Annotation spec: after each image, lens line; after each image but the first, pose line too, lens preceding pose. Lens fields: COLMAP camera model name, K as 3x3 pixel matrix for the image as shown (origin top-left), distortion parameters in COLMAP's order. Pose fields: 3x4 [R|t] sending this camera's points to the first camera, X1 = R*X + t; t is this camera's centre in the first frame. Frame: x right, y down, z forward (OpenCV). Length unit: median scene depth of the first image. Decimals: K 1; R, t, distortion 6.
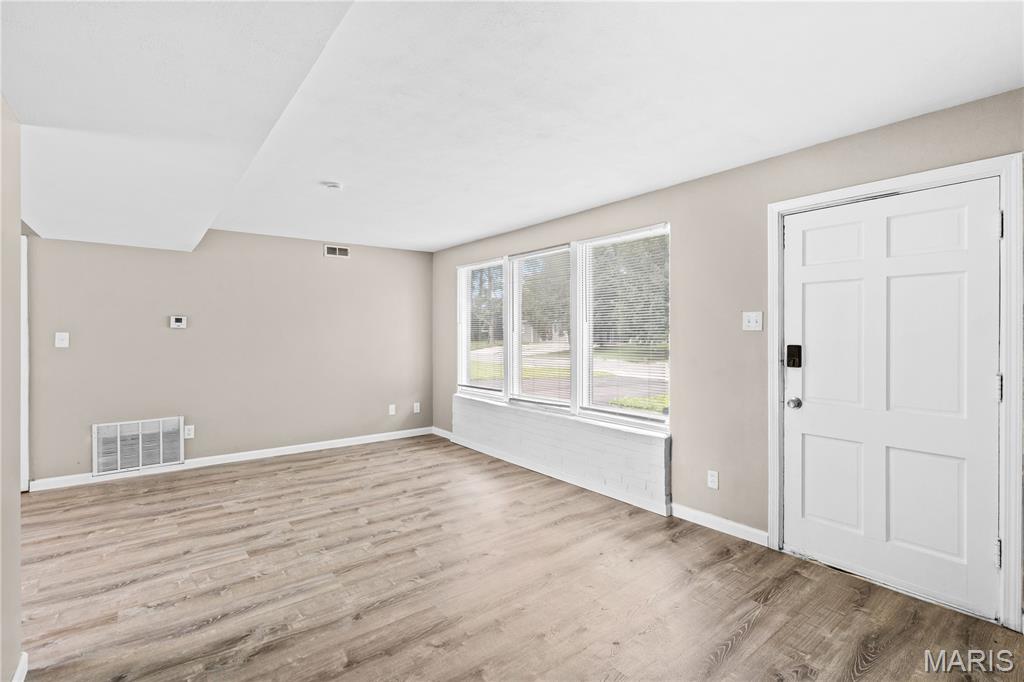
lens RADIAL K [[464.5, 0, 506.5], [0, 464.5, 340.3], [0, 0, 1]] dist [0.008056, -0.003101]
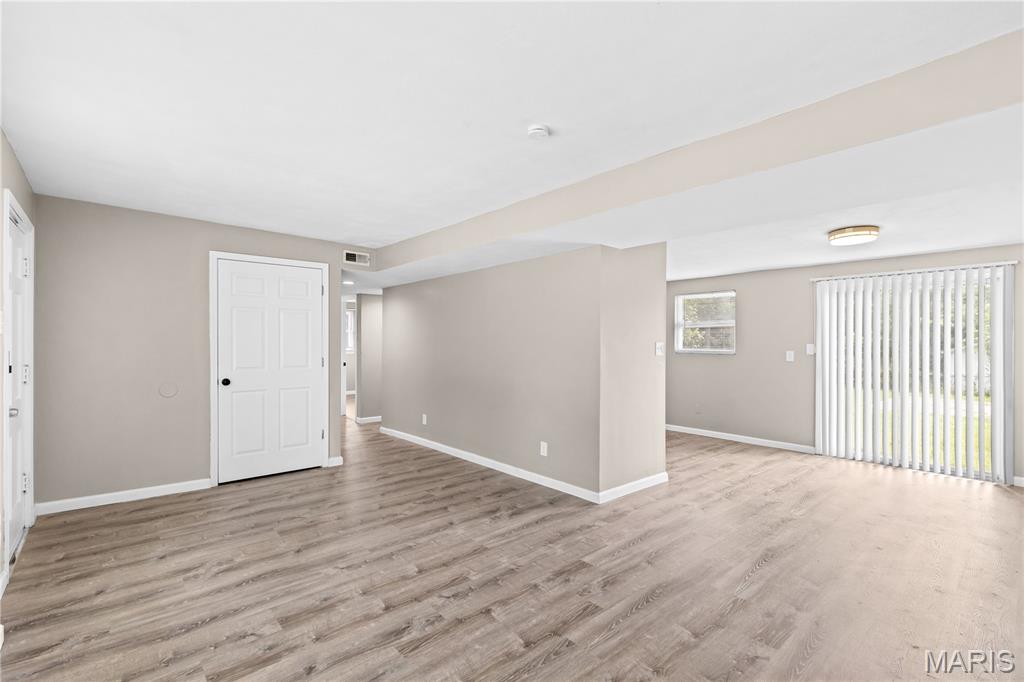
lens RADIAL K [[464.5, 0, 515.6], [0, 464.5, 336.9], [0, 0, 1]] dist [0.008056, -0.003101]
pose [[-0.998337, -0.007890, -0.057097, -0.338568], [-0.007775, 0.999967, -0.002241, -0.022990], [0.057113, -0.001793, -0.998366, 1.969007]]
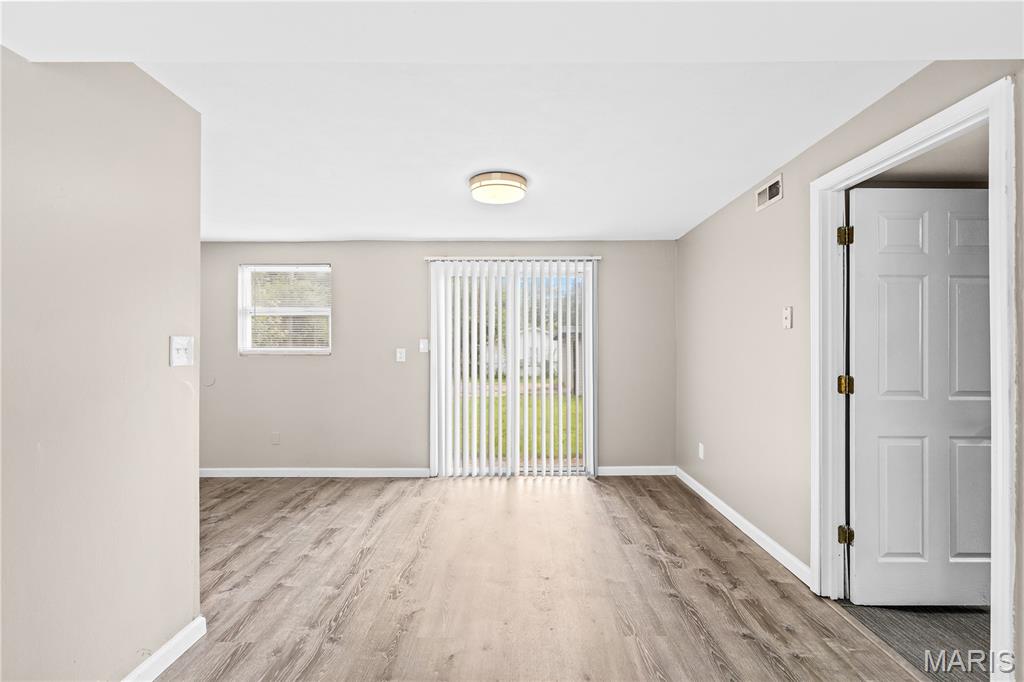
lens RADIAL K [[464.5, 0, 517.2], [0, 464.5, 340.0], [0, 0, 1]] dist [0.008056, -0.003101]
pose [[-0.617944, 0.000440, -0.786222, -0.671445], [-0.005882, 0.999969, 0.005182, -0.014569], [0.786200, 0.007827, -0.617922, 1.265288]]
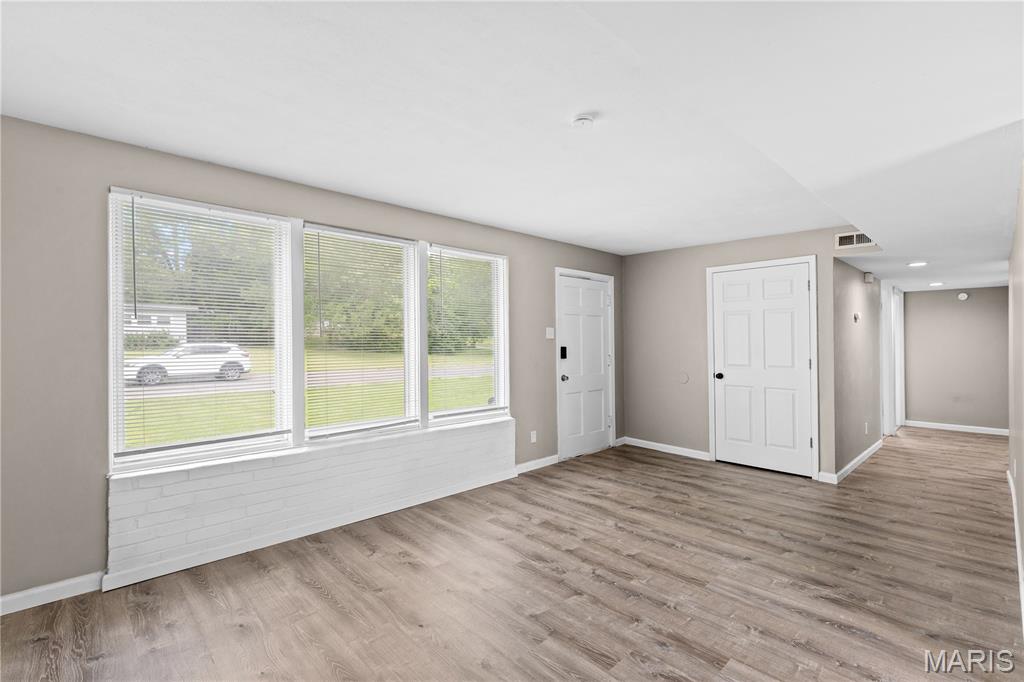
lens RADIAL K [[464.5, 0, 520.4], [0, 464.5, 327.9], [0, 0, 1]] dist [0.008056, -0.003101]
pose [[-0.100522, 0.027744, 0.994548, -1.201820], [0.011176, 0.999580, -0.026754, -0.017334], [-0.994872, 0.008426, -0.100790, 1.345804]]
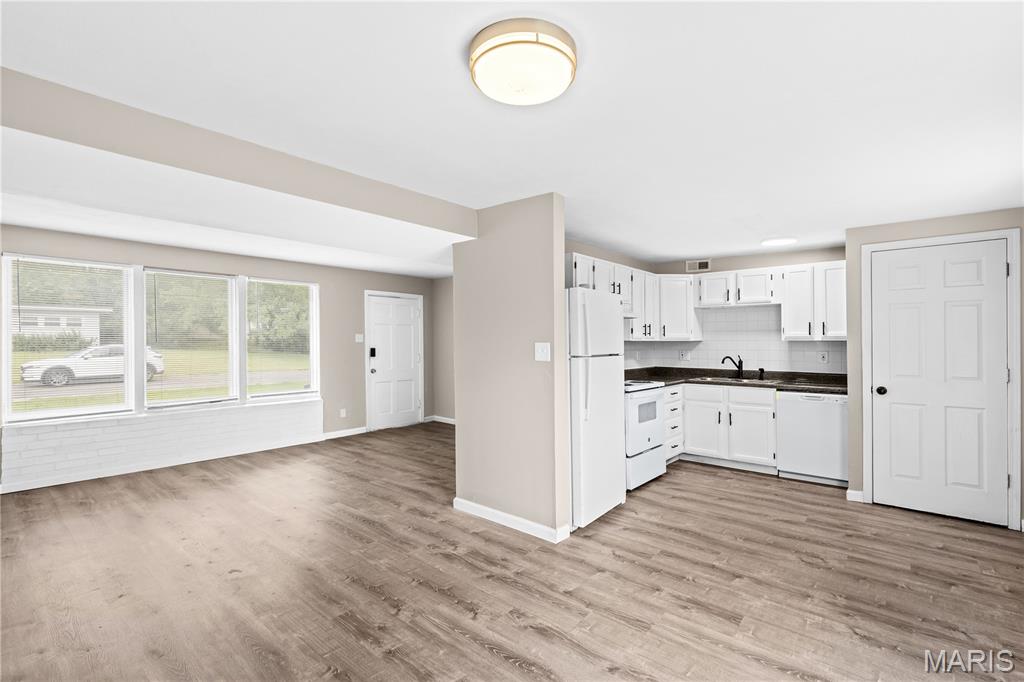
lens RADIAL K [[464.5, 0, 515.0], [0, 464.5, 330.3], [0, 0, 1]] dist [0.008056, -0.003101]
pose [[-0.195284, 0.024269, 0.980446, -2.010133], [0.012807, 0.999672, -0.022194, -0.020702], [-0.980663, 0.008222, -0.195531, 0.727607]]
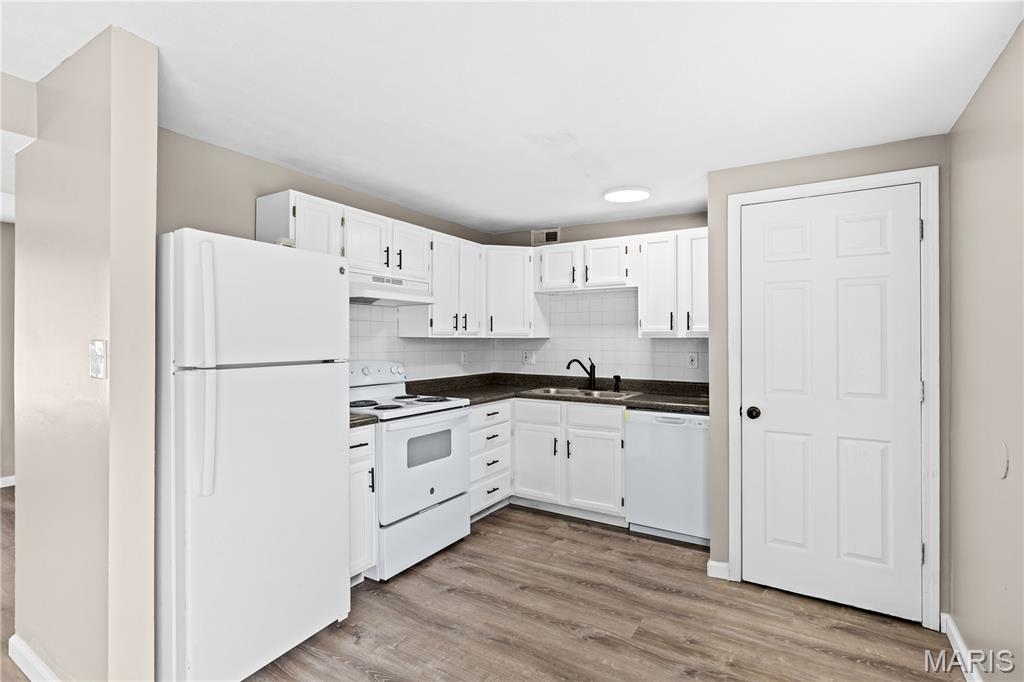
lens RADIAL K [[489.5, 0, 507.5], [0, 489.5, 323.7], [0, 0, 1]] dist [-0.003989, 0.000601]
pose [[-0.339024, 0.029712, 0.940308, -1.619722], [0.010776, 0.999558, -0.027699, -0.012996], [-0.940716, 0.000742, -0.339194, 0.188798]]
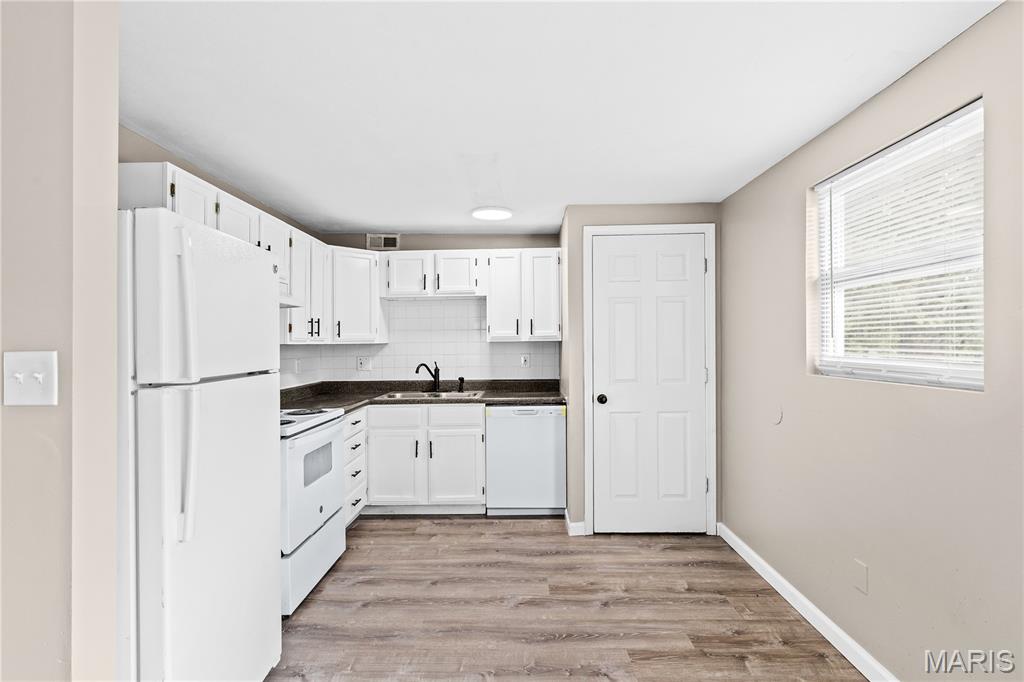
lens RADIAL K [[492.7, 0, 506.2], [0, 492.7, 328.4], [0, 0, 1]] dist [0.002240, -0.000519]
pose [[-0.767201, 0.030571, 0.640677, -1.488358], [0.022664, 0.999532, -0.020555, -0.016538], [-0.641006, -0.001249, -0.767535, 0.505773]]
